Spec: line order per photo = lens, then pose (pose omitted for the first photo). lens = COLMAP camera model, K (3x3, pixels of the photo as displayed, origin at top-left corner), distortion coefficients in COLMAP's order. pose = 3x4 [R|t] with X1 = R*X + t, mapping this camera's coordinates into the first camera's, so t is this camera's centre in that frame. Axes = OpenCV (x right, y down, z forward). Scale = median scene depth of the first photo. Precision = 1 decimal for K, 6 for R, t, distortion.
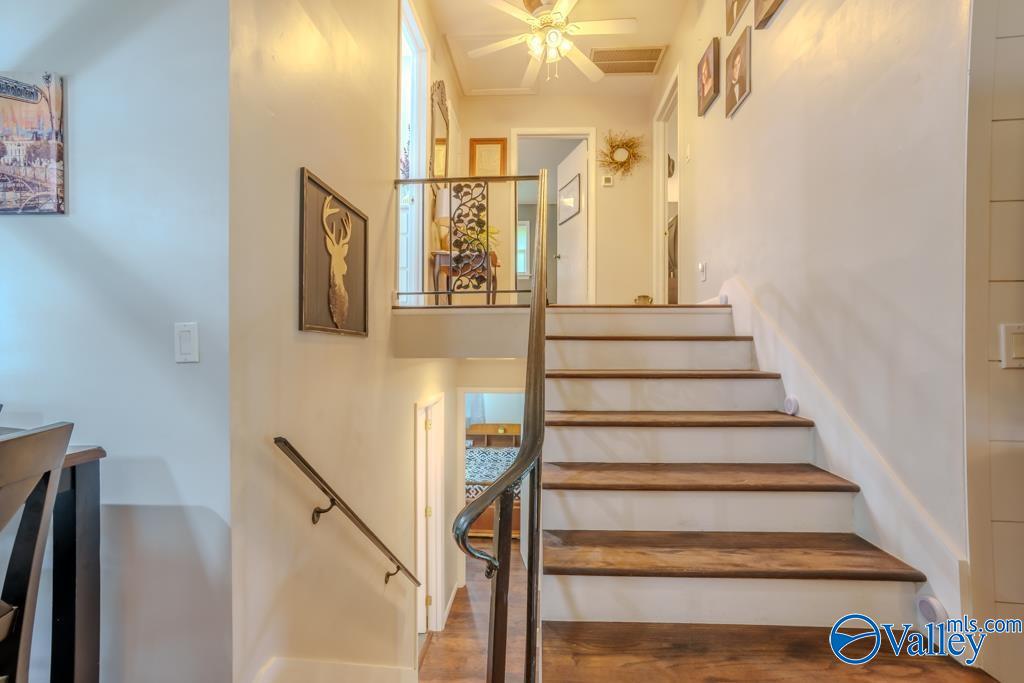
lens RADIAL K [[452.1, 0, 517.5], [0, 452.1, 345.6], [0, 0, 1]] dist [-0.022703, 0.011963]
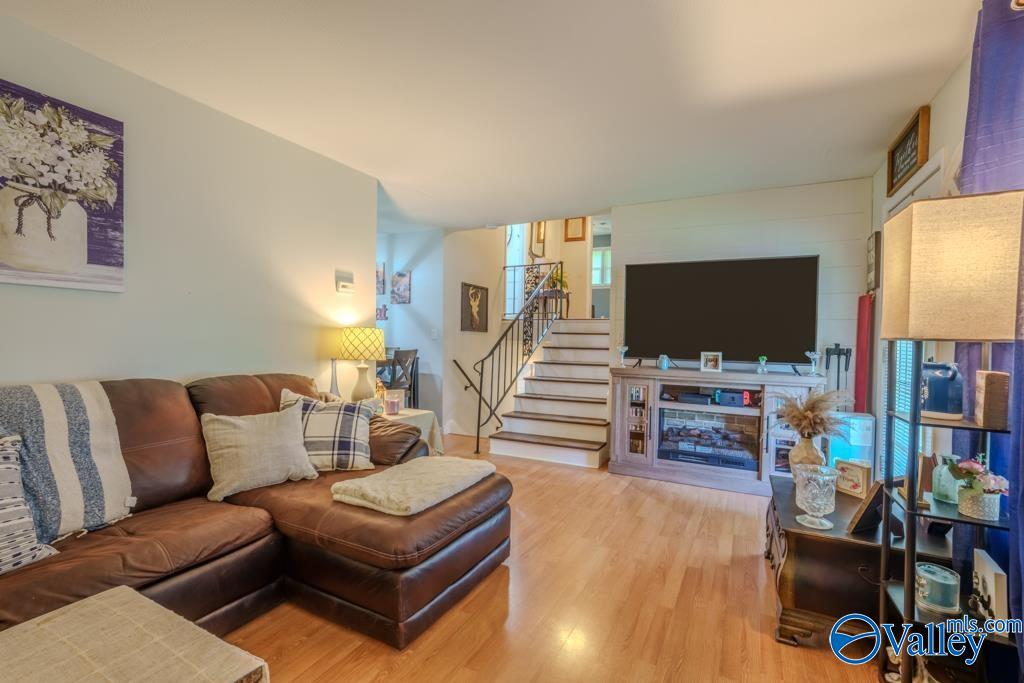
lens RADIAL K [[452.1, 0, 513.3], [0, 452.1, 345.9], [0, 0, 1]] dist [-0.022703, 0.011963]
pose [[0.907761, 0.020789, -0.418972, 1.193158], [-0.013237, 0.999693, 0.020925, 0.004742], [0.419279, -0.013449, 0.907758, -1.766428]]
